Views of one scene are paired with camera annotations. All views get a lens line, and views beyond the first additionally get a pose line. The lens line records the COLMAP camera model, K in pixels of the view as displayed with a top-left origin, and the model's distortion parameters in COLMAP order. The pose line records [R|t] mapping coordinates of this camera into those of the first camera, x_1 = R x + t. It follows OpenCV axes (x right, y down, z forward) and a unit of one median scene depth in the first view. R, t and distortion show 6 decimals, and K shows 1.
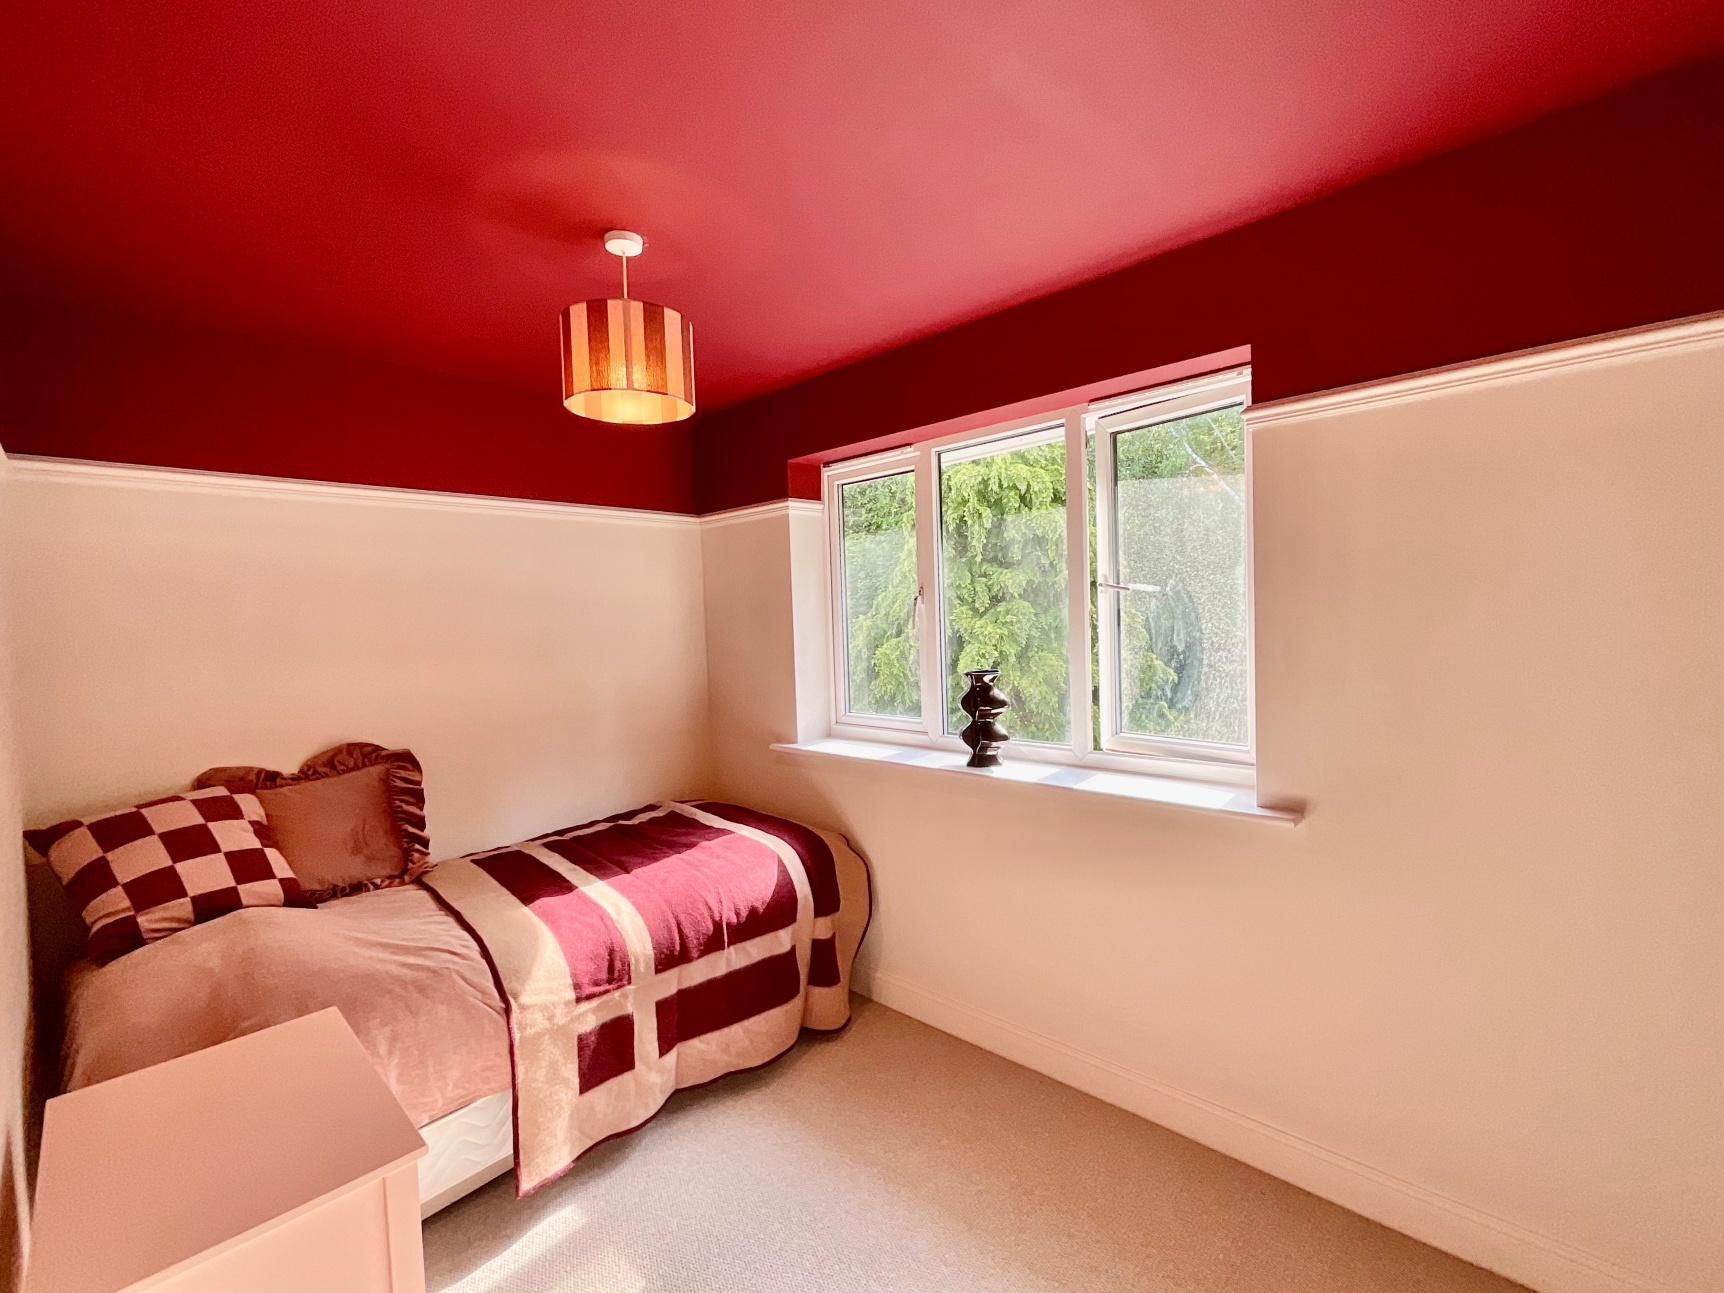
lens RADIAL K [[717.3, 0, 852.0], [0, 717.3, 647.7], [0, 0, 1]] dist [0.000092, 0.000268]
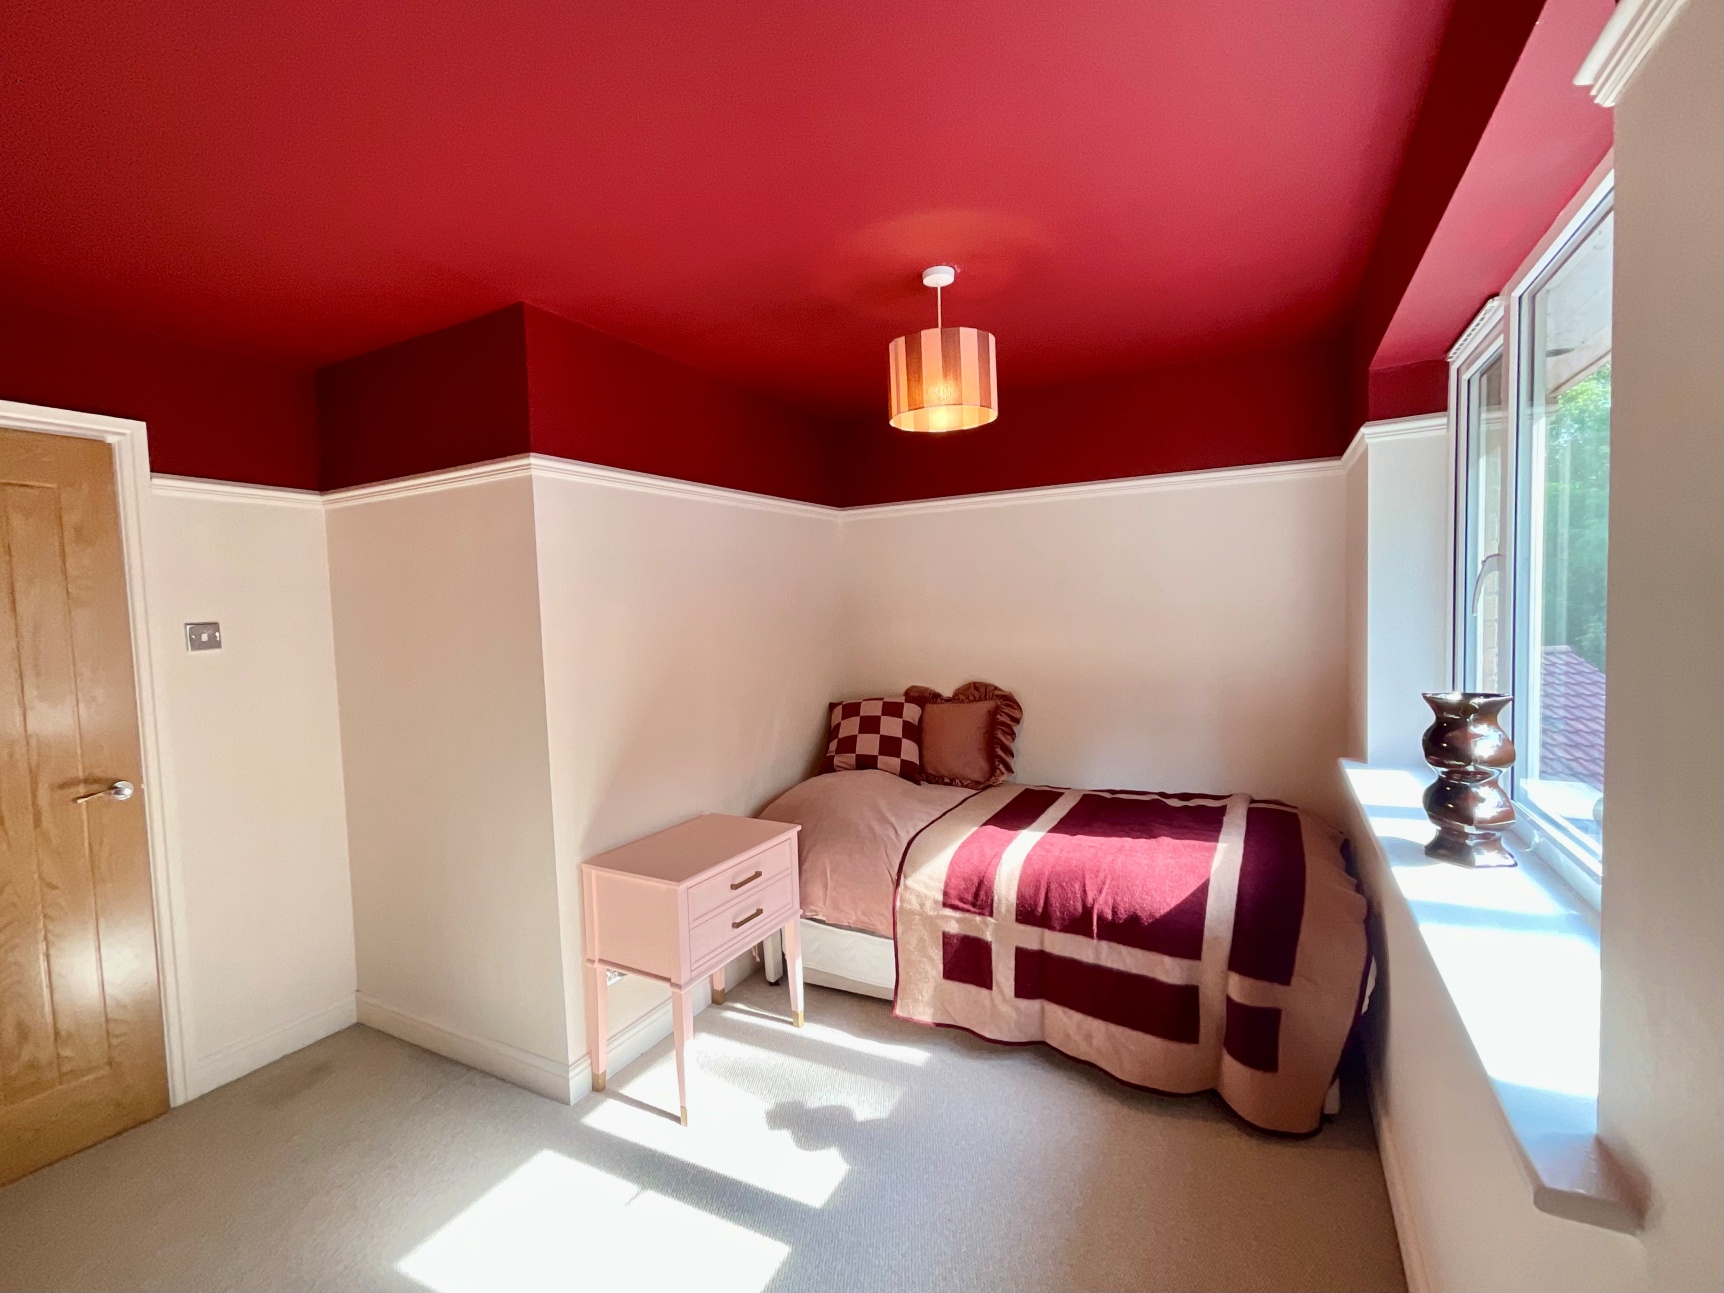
lens RADIAL K [[697.5, 0, 861.5], [0, 697.5, 648.6], [0, 0, 1]] dist [-0.000749, 0.000651]
pose [[0.325429, 0.079772, -0.942195, 0.586126], [-0.022794, 0.996807, 0.076523, -0.034258], [0.945292, -0.003427, 0.326208, 0.409569]]
